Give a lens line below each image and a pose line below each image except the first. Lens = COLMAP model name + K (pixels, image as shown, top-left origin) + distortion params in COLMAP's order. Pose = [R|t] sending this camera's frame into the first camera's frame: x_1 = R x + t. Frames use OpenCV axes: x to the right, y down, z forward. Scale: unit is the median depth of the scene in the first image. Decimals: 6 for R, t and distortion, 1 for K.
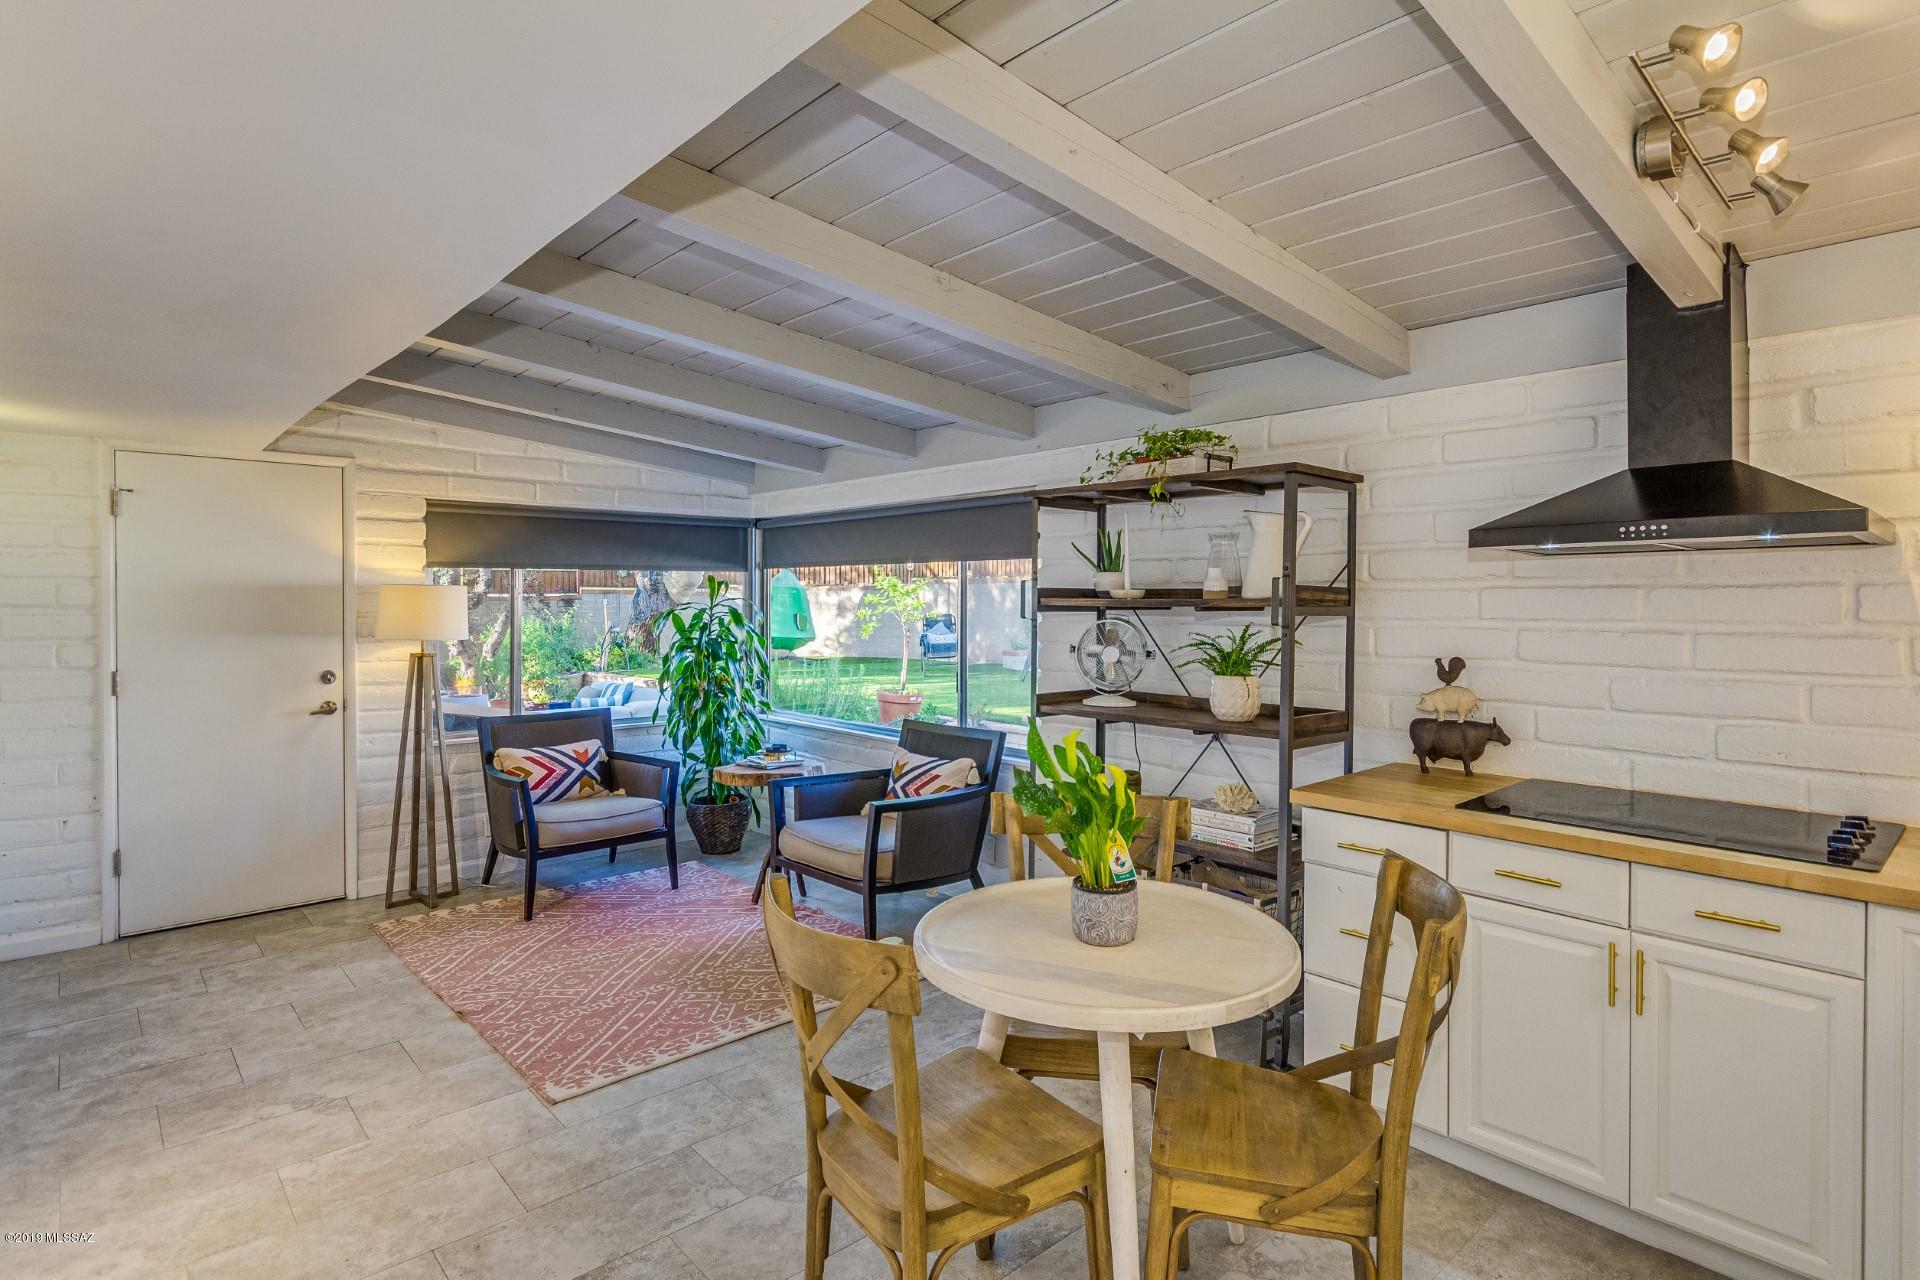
lens RADIAL K [[997.8, 0, 980.3], [0, 997.8, 619.0], [0, 0, 1]] dist [0.001870, -0.000788]
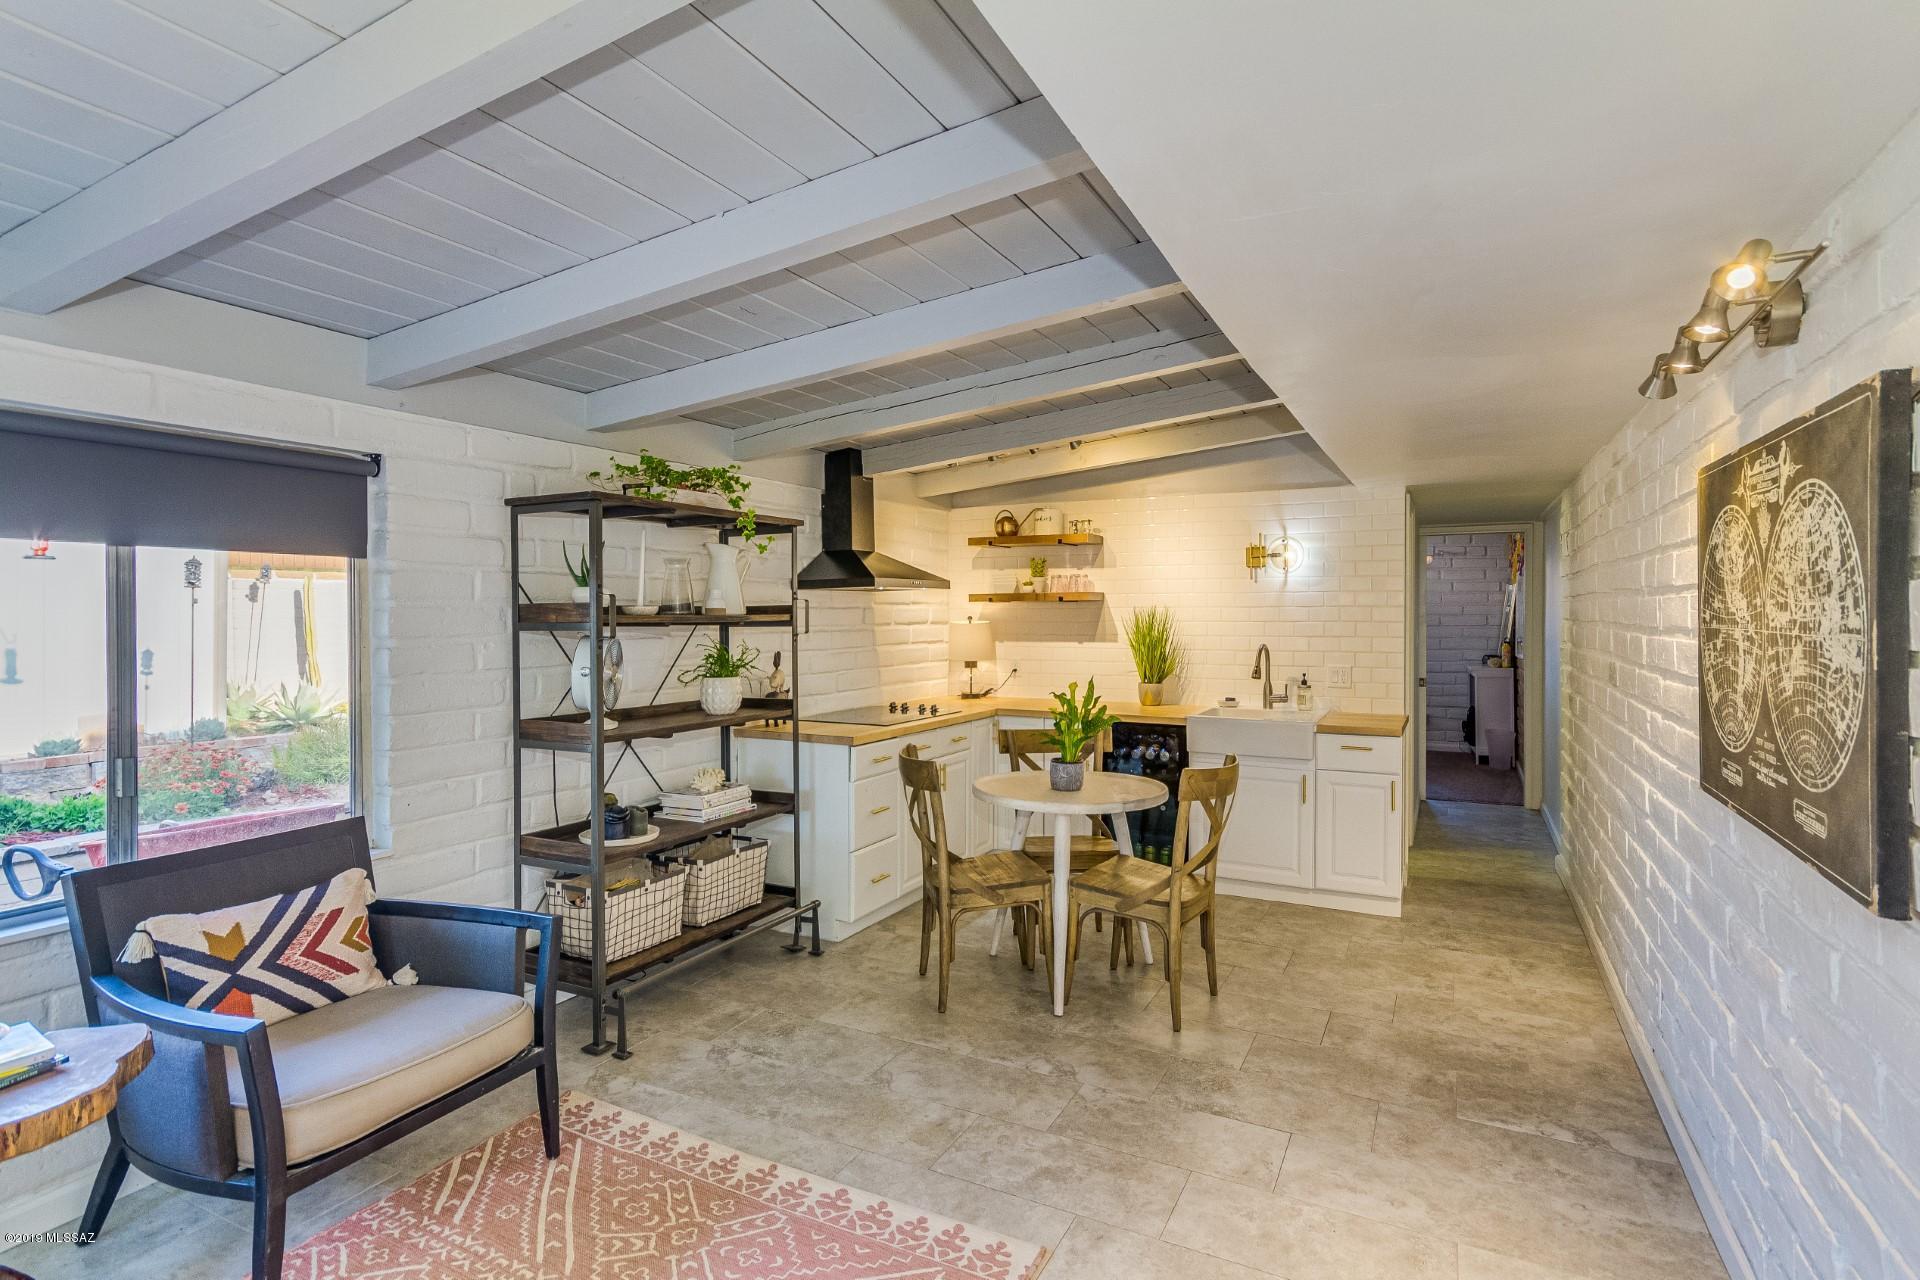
lens RADIAL K [[997.8, 0, 980.3], [0, 997.8, 619.0], [0, 0, 1]] dist [0.001870, -0.000788]
pose [[-0.374741, -0.008649, 0.927089, -0.909464], [0.015920, 0.999749, 0.015762, -0.027201], [-0.926993, 0.020666, -0.374509, 1.057103]]
